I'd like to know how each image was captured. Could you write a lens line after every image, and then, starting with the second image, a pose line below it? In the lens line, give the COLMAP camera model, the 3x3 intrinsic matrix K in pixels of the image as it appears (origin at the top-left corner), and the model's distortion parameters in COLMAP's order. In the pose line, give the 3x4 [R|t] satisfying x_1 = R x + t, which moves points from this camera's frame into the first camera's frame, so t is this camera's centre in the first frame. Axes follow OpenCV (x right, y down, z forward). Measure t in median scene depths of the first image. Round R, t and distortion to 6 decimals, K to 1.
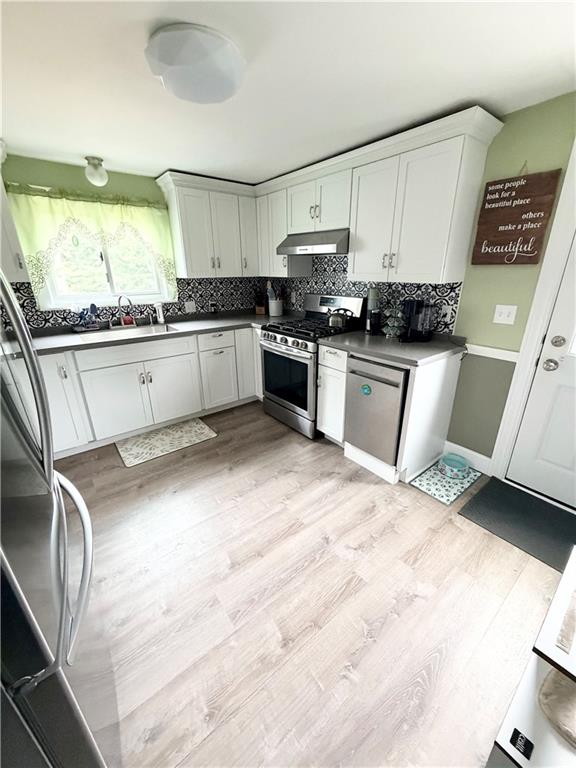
lens RADIAL K [[307.2, 0, 288.6], [0, 307.2, 384.9], [0, 0, 1]] dist [0.000849, -0.000313]
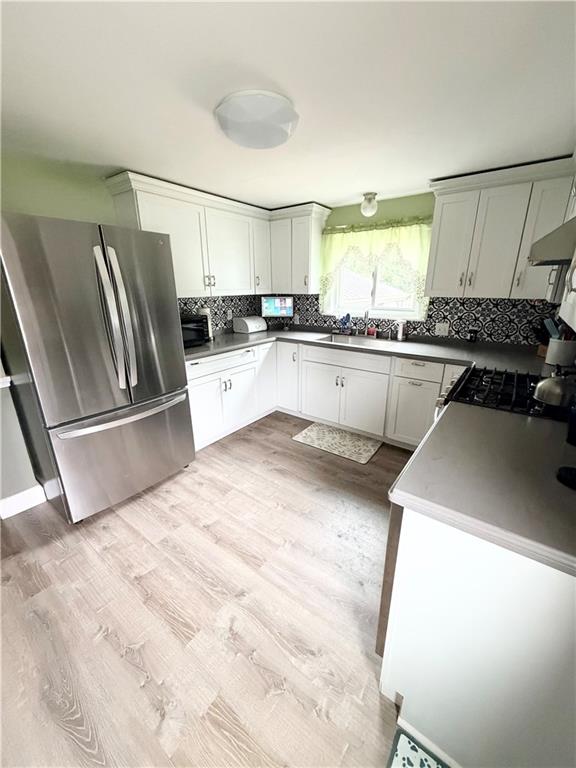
lens RADIAL K [[307.2, 0, 287.5], [0, 307.2, 383.9], [0, 0, 1]] dist [0.000849, -0.000313]
pose [[0.257763, 0.302836, -0.917523, 0.570905], [-0.343057, 0.916425, 0.206098, -0.197082], [0.903255, 0.261639, 0.340110, 0.489361]]
